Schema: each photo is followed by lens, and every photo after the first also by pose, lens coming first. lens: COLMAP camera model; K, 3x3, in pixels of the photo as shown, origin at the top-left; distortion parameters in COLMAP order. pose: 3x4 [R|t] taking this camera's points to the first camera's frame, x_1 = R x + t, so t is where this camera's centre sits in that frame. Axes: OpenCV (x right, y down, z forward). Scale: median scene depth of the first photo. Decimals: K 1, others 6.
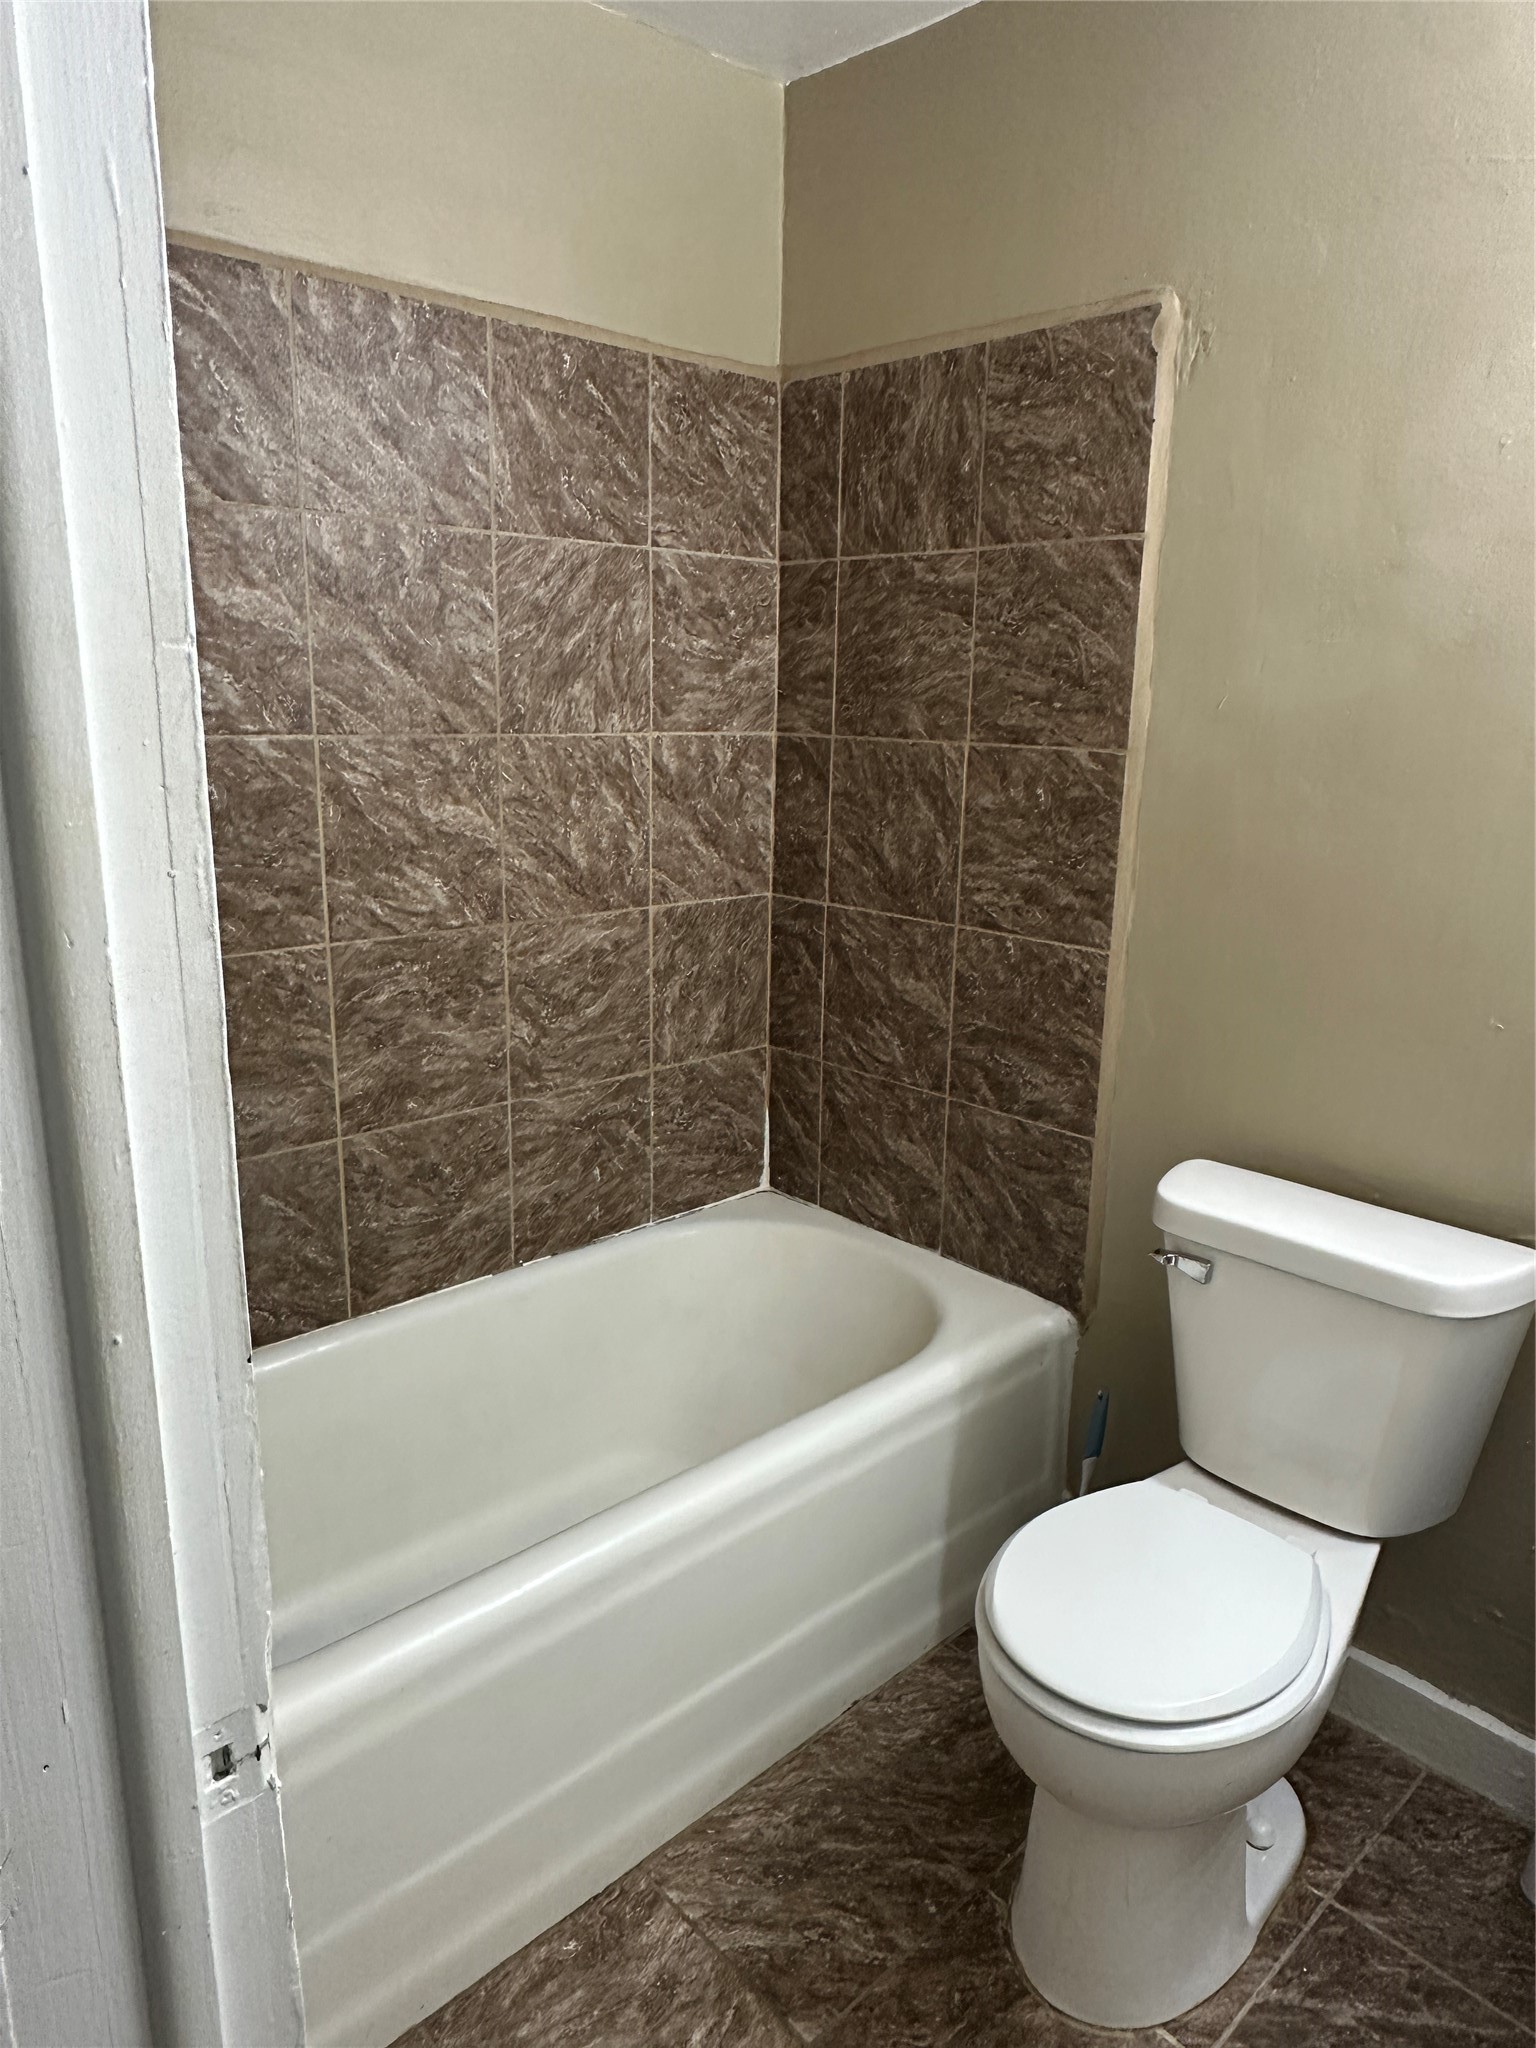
lens RADIAL K [[1321.5, 0, 765.2], [0, 1321.5, 1017.3], [0, 0, 1]] dist [-0.011676, -0.000471]
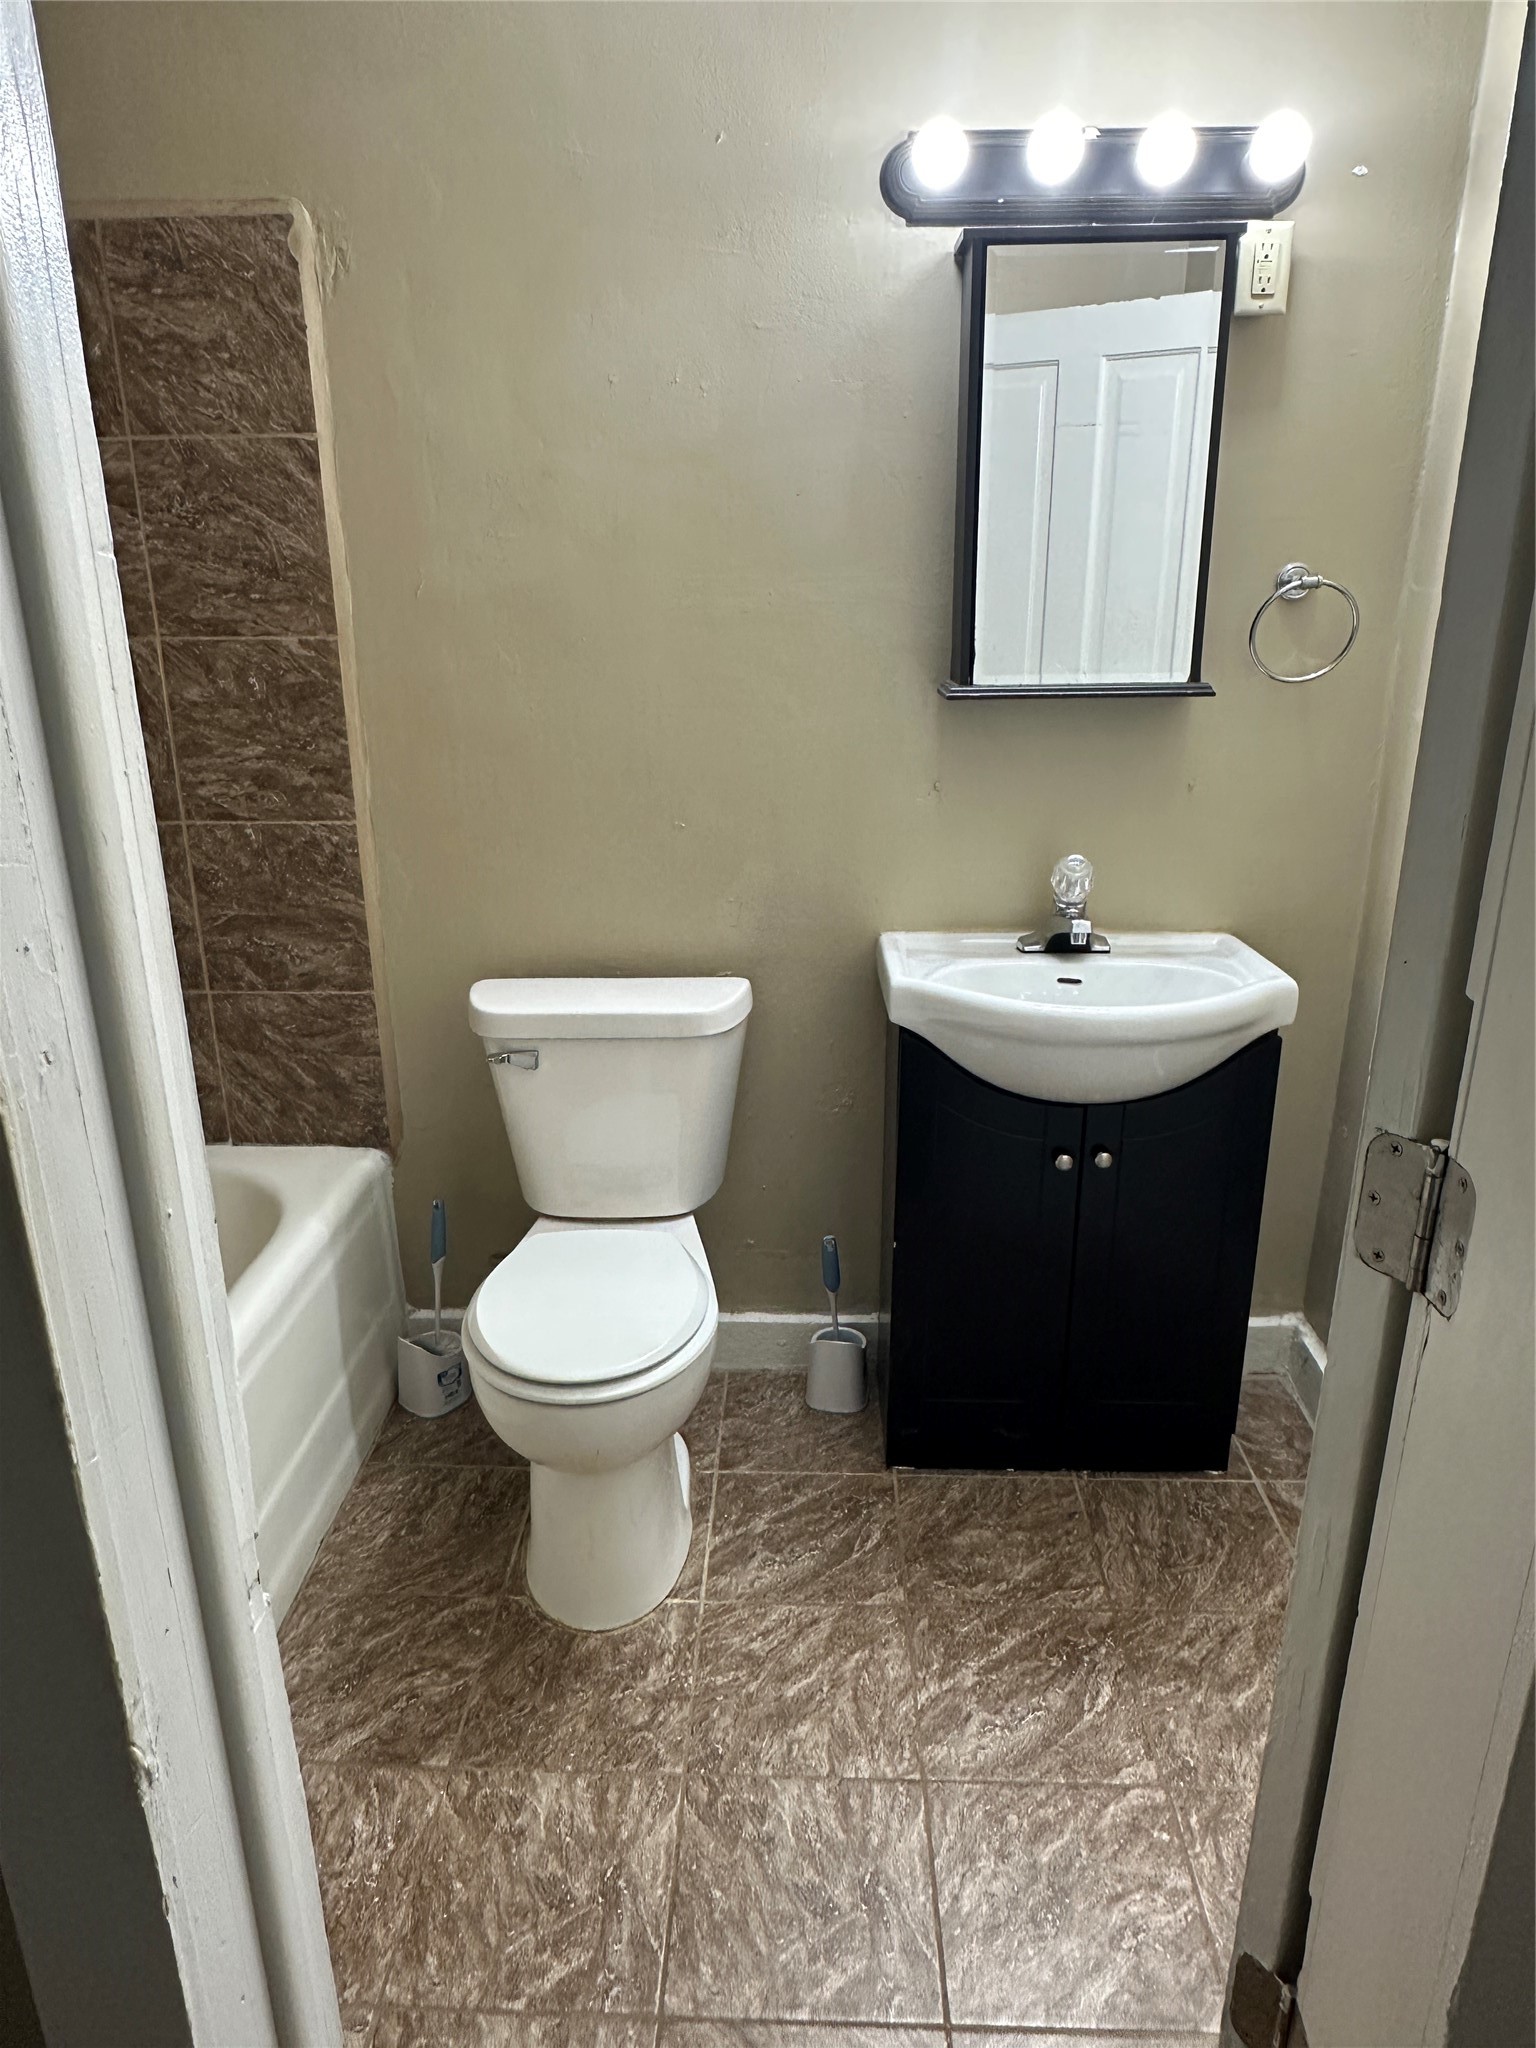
lens RADIAL K [[1321.5, 0, 772.3], [0, 1321.5, 1029.5], [0, 0, 1]] dist [-0.011676, -0.000471]
pose [[0.702564, -0.249627, 0.666401, -0.279676], [0.189288, 0.968274, 0.163146, 0.005404], [-0.685984, 0.011521, 0.727525, -0.046308]]
